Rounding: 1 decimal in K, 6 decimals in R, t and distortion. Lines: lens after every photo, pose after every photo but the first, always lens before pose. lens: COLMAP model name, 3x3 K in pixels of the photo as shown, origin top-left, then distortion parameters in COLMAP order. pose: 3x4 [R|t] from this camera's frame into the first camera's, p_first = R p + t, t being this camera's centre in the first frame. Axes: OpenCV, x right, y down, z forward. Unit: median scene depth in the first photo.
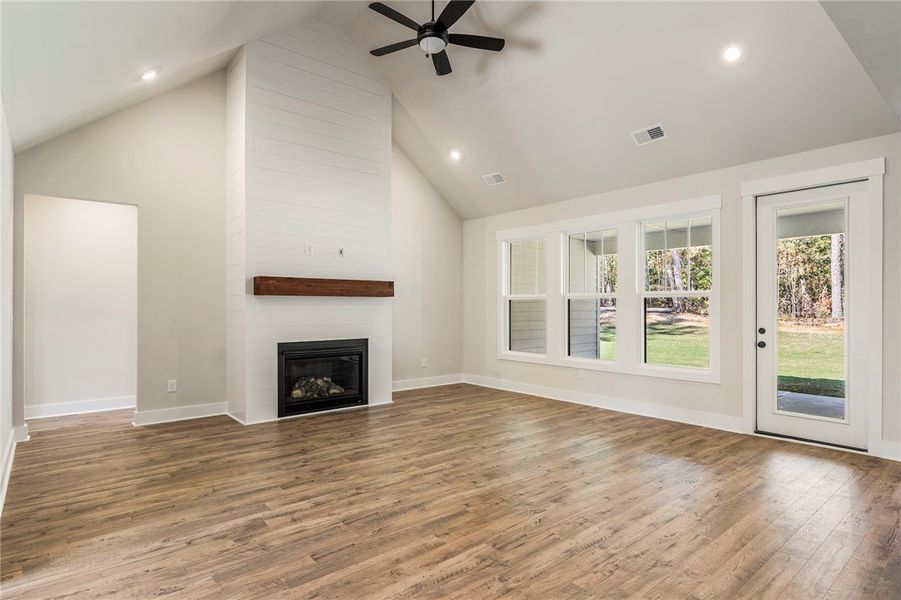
lens RADIAL K [[483.5, 0, 443.7], [0, 483.5, 303.4], [0, 0, 1]] dist [-0.000805, -0.000661]
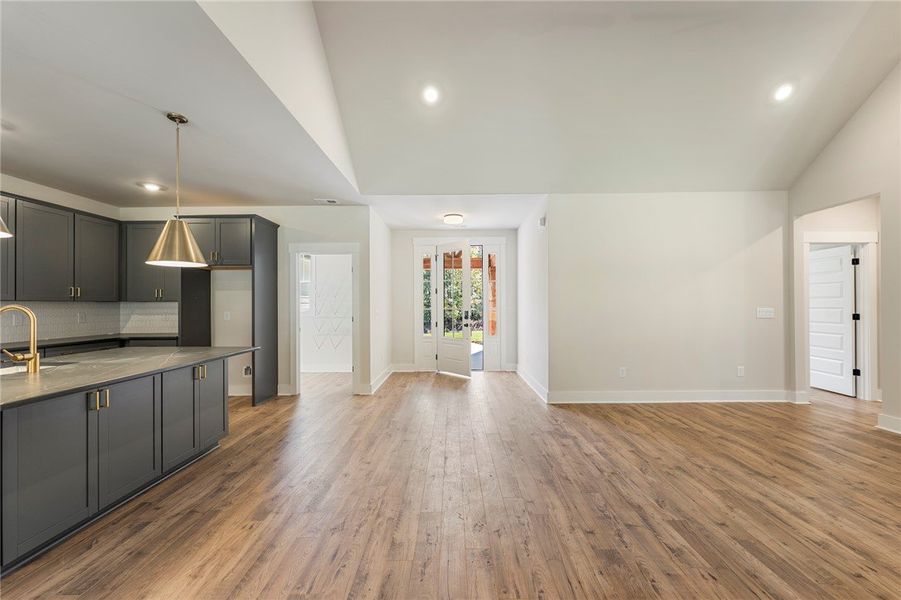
lens RADIAL K [[356.4, 0, 453.8], [0, 356.4, 300.6], [0, 0, 1]] dist [-0.000858, 0.000865]
pose [[-0.631717, -0.003504, -0.775191, 0.520878], [0.012591, 0.999811, -0.014780, 0.007988], [0.775097, -0.019097, -0.631554, 0.977847]]
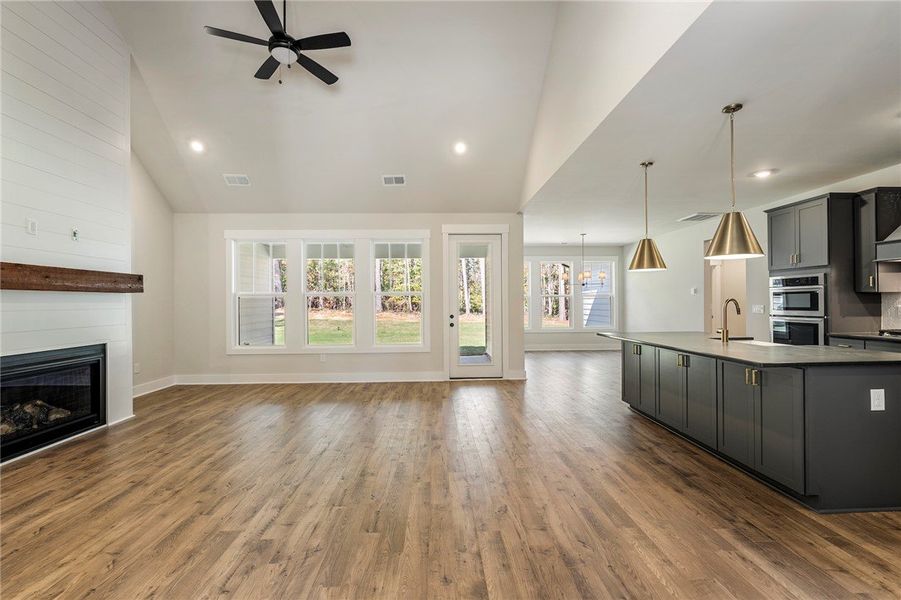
lens RADIAL K [[415.3, 0, 447.9], [0, 415.3, 300.2], [0, 0, 1]] dist [-0.005295, 0.000241]
pose [[0.609281, -0.001235, 0.792953, -0.522064], [0.002901, 0.999996, -0.000672, 0.002271], [-0.792949, 0.002710, 0.609282, 0.166494]]
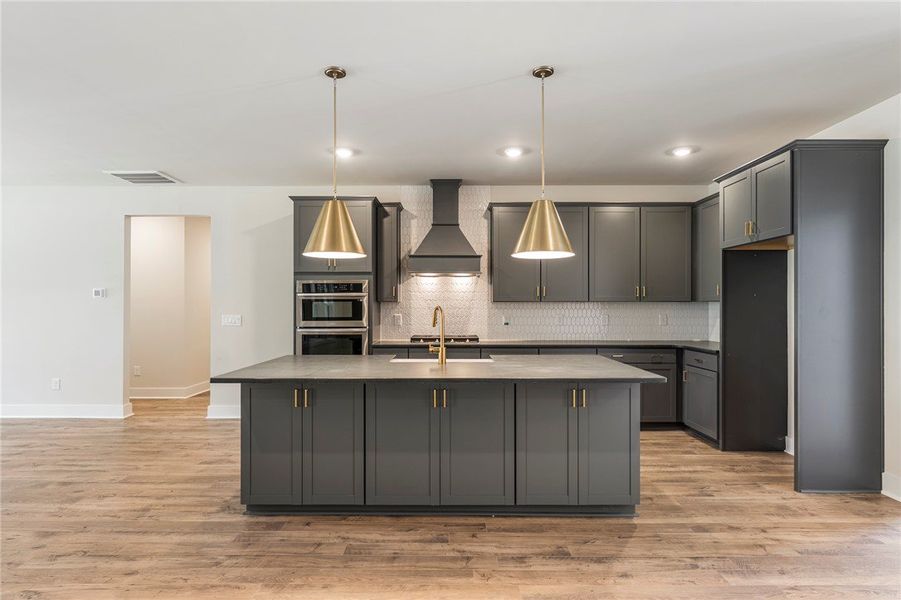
lens RADIAL K [[483.5, 0, 444.6], [0, 483.5, 306.3], [0, 0, 1]] dist [-0.000805, -0.000661]
pose [[-0.771811, 0.002085, 0.635848, 0.019221], [-0.003331, 0.999968, -0.007322, 0.005711], [-0.635843, -0.007769, -0.771779, 0.817622]]
